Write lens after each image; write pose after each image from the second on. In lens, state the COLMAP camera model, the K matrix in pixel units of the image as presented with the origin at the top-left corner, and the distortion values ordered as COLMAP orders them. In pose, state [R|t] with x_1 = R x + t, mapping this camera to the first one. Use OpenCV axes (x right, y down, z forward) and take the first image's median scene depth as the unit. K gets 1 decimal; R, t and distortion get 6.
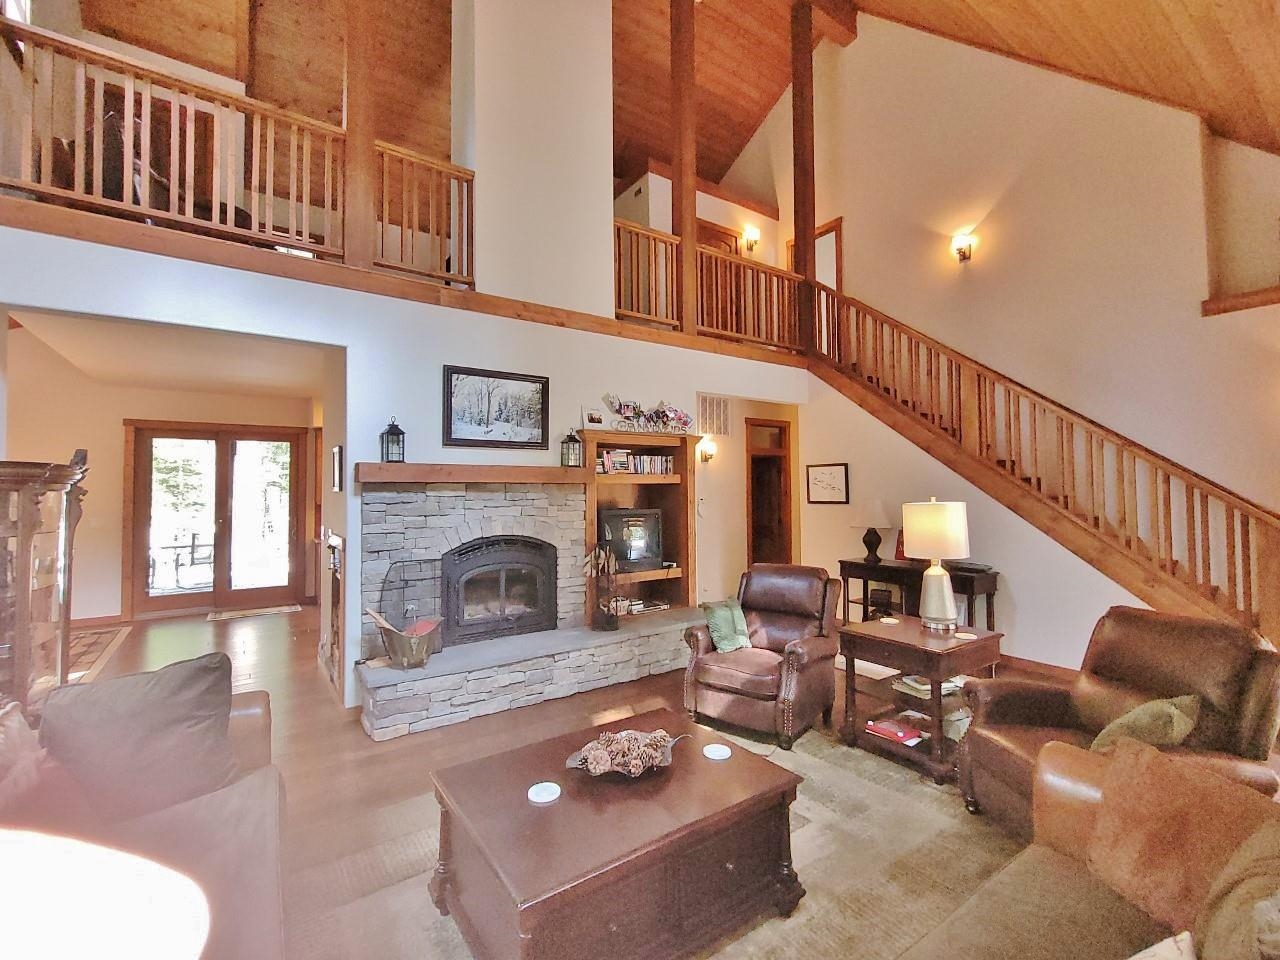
lens RADIAL K [[563.4, 0, 643.6], [0, 563.4, 472.0], [0, 0, 1]] dist [-0.000611, -0.000031]
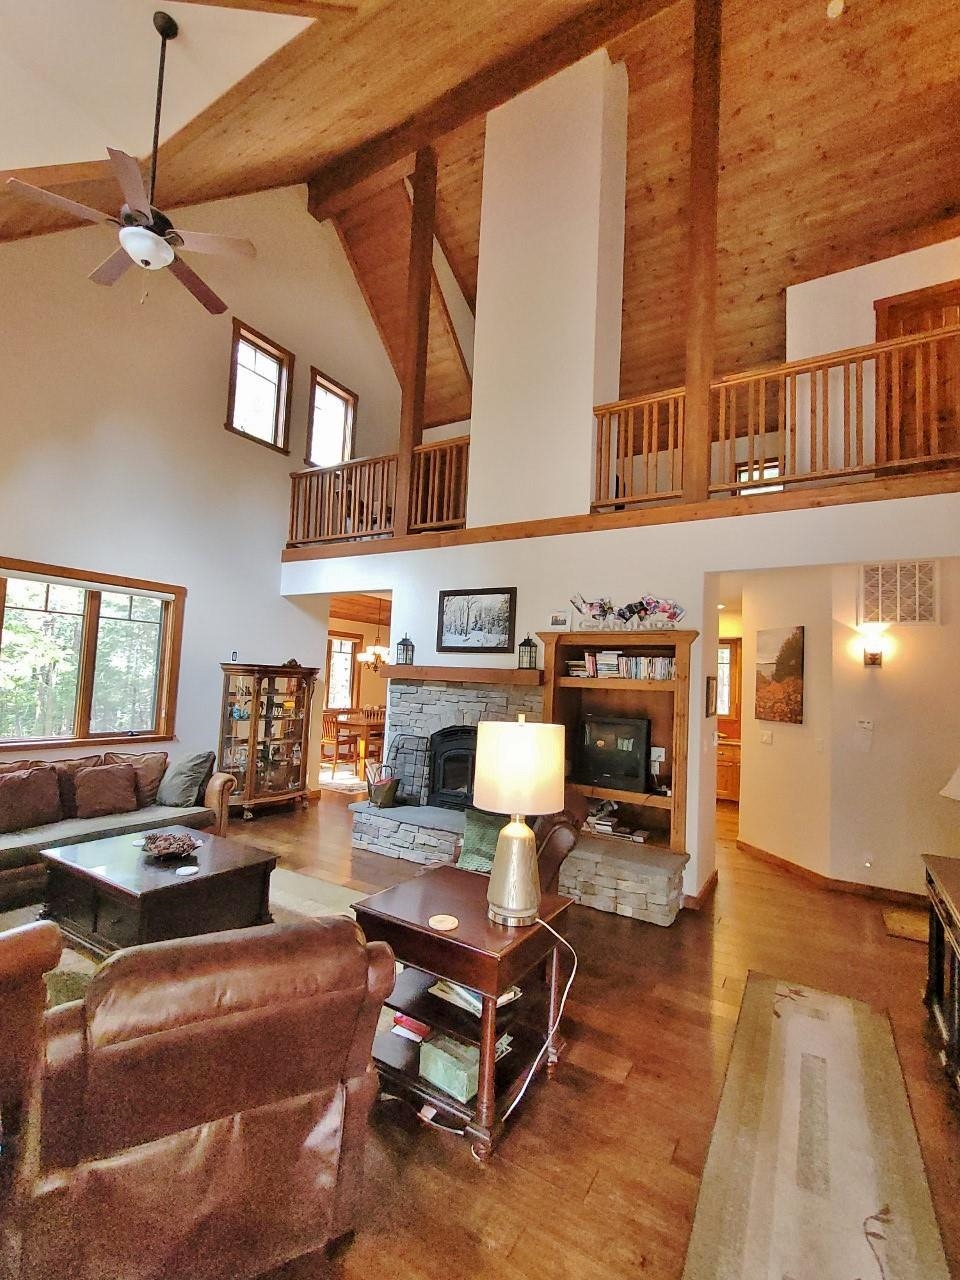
lens RADIAL K [[563.4, 0, 482.4], [0, 563.4, 645.1], [0, 0, 1]] dist [-0.003023, -0.000028]
pose [[0.401025, -0.034504, -0.915417, 0.825780], [-0.019638, 0.998737, -0.046248, -0.003657], [0.915857, 0.036523, 0.399841, 0.521348]]
